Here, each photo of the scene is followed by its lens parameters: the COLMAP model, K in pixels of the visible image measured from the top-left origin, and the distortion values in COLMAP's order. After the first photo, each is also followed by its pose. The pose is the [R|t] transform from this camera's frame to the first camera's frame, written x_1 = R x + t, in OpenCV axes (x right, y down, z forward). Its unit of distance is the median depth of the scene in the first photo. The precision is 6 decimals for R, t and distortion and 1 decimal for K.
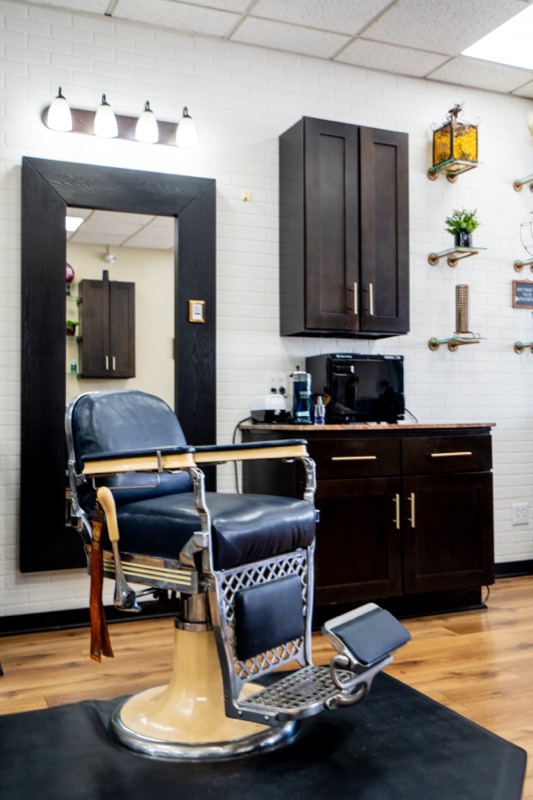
lens RADIAL K [[789.1, 0, 266.5], [0, 789.1, 400.0], [0, 0, 1]] dist [0.014399, -0.000491]
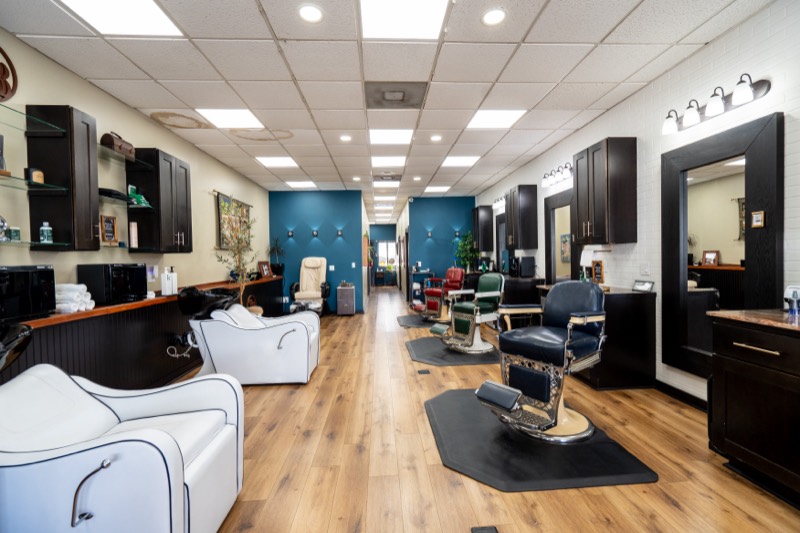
lens RADIAL K [[353.0, 0, 400.0], [0, 353.0, 266.5], [0, 0, 1]] dist [0.000272, 0.000217]
pose [[-0.340711, 0.038179, -0.939393, 0.658135], [0.042087, 0.998793, 0.025328, -0.068950], [0.939226, -0.030907, -0.341907, 0.596249]]
